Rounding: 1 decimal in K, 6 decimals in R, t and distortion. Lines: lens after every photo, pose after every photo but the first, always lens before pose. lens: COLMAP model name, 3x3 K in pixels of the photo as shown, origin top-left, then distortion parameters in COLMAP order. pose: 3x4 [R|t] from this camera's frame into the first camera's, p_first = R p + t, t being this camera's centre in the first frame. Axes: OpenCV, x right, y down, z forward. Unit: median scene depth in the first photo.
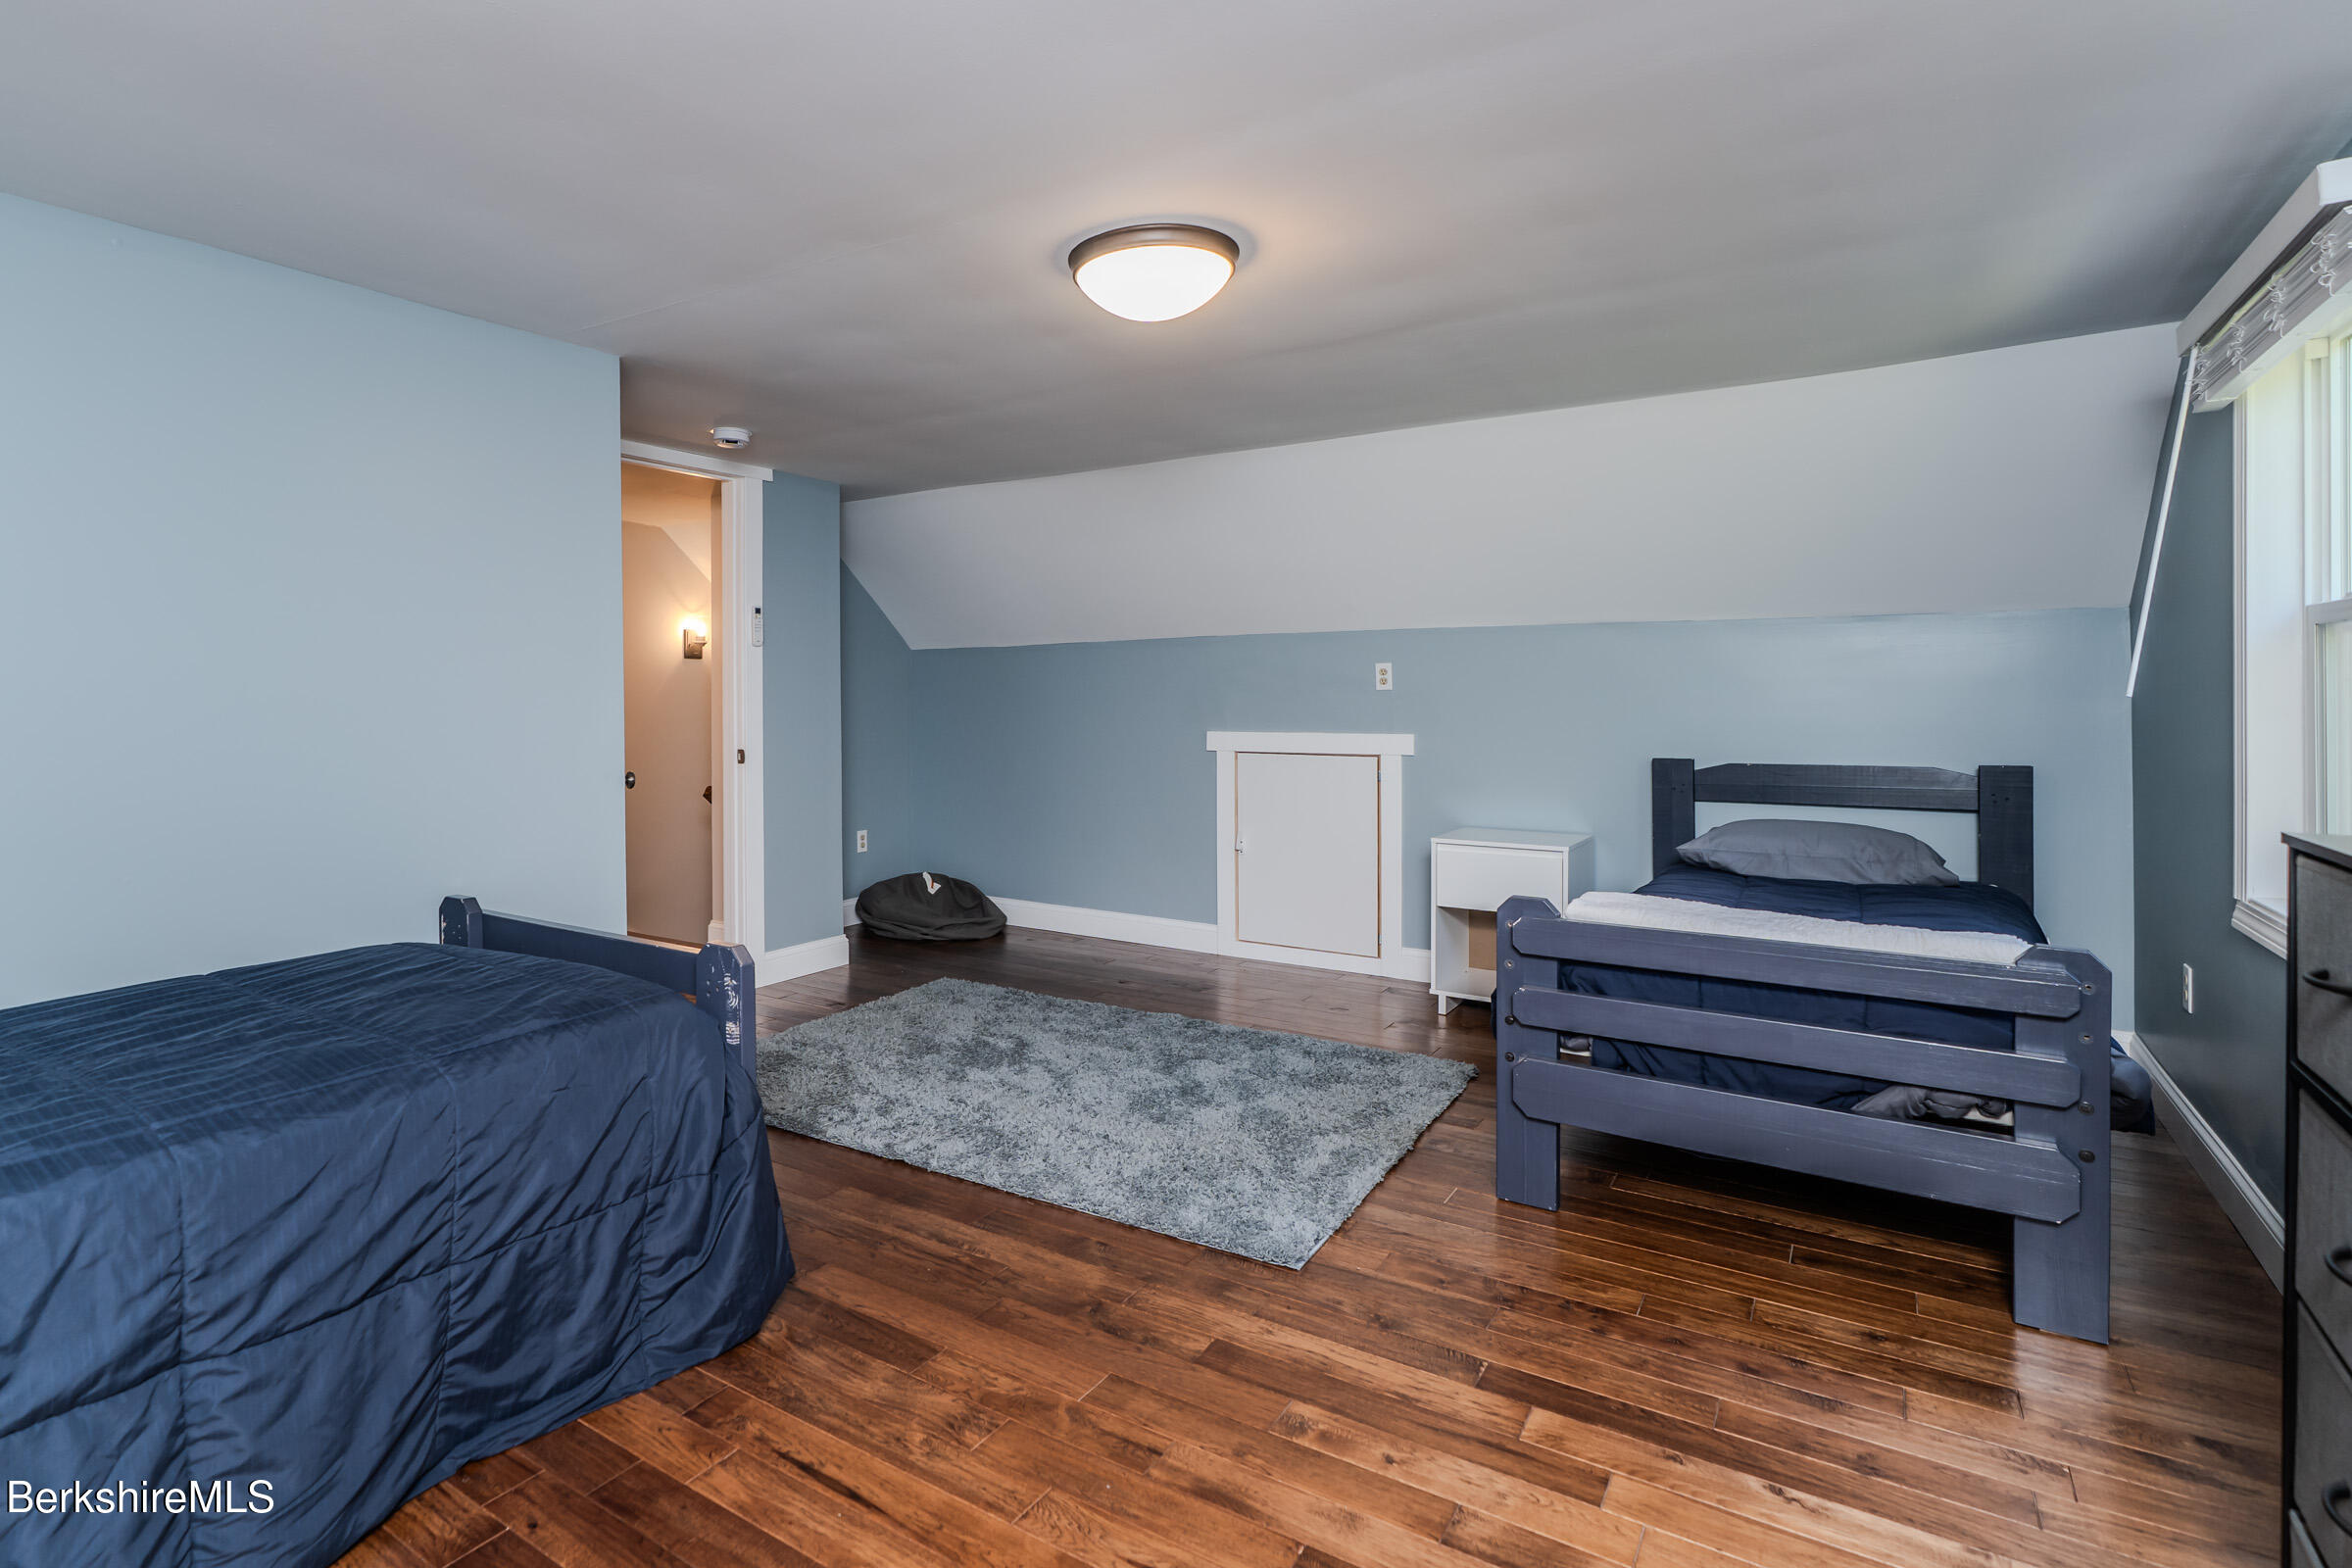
lens RADIAL K [[1116.2, 0, 1156.5], [0, 1116.2, 702.8], [0, 0, 1]] dist [-0.005202, 0.002592]
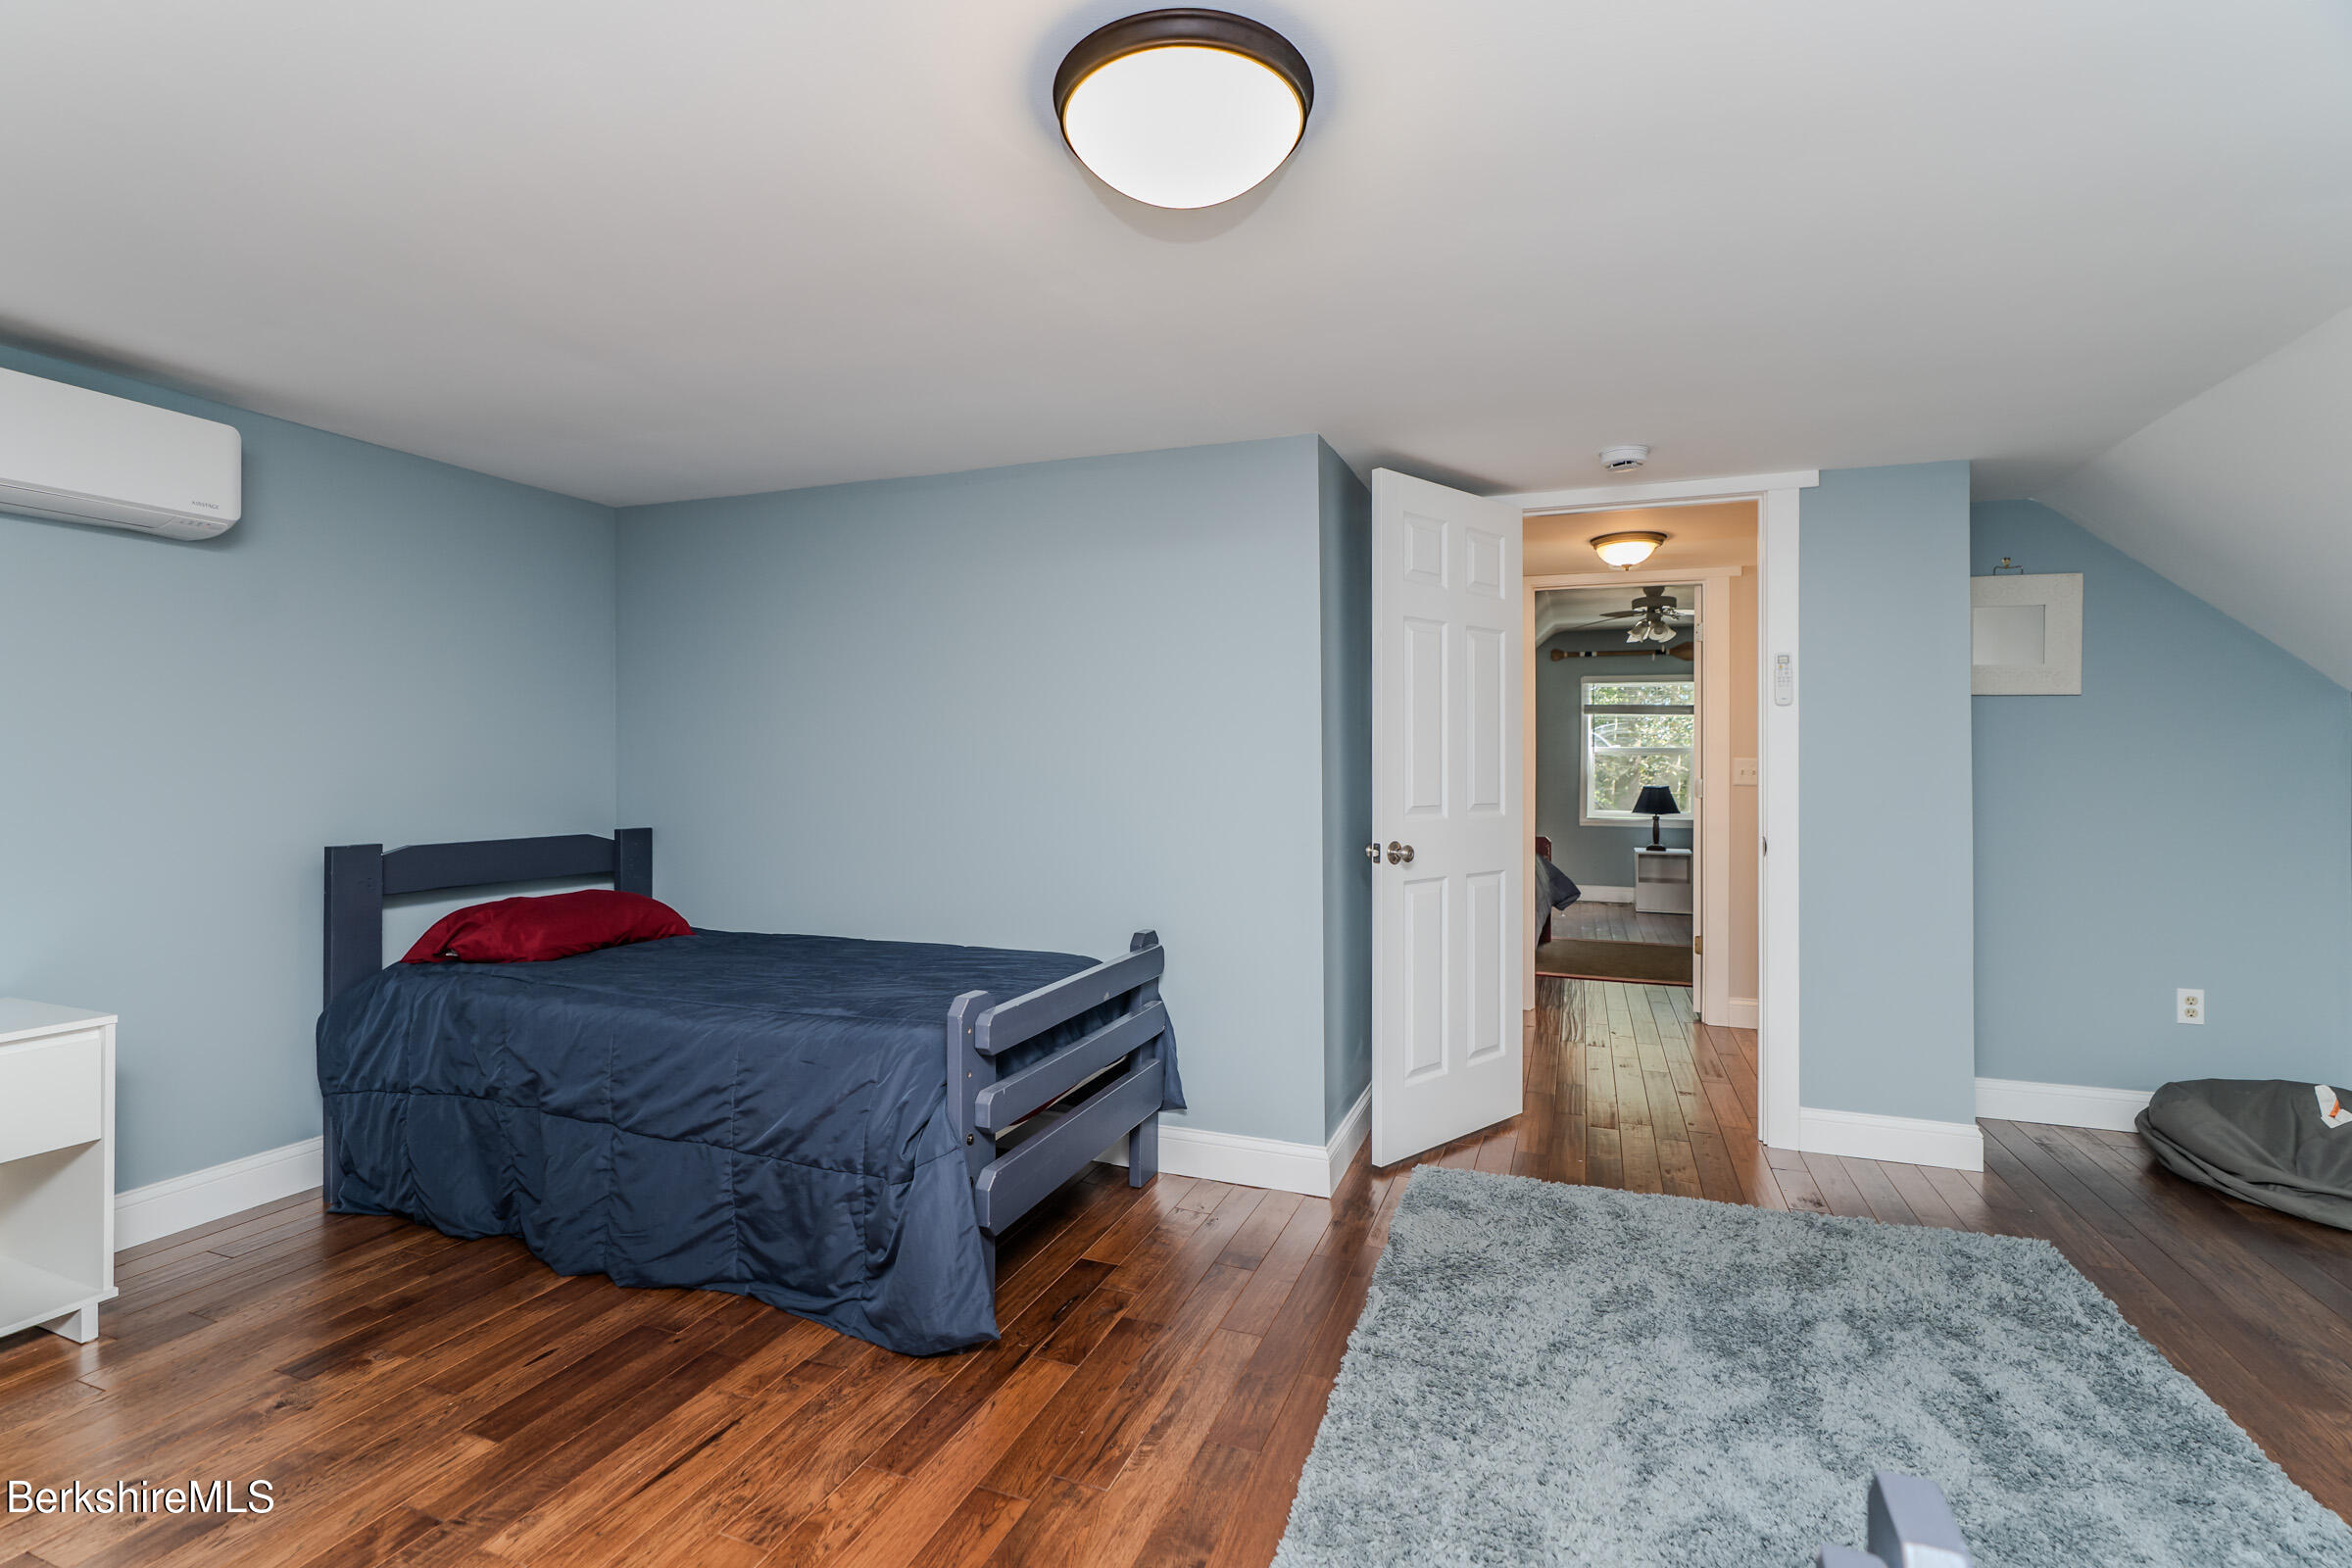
lens RADIAL K [[1116.2, 0, 1169.7], [0, 1116.2, 772.8], [0, 0, 1]] dist [-0.005202, 0.002592]
pose [[0.189263, -0.002912, -0.981922, 0.623428], [-0.008443, 0.999954, -0.004593, 0.005106], [0.981890, 0.009159, 0.189230, 0.862197]]
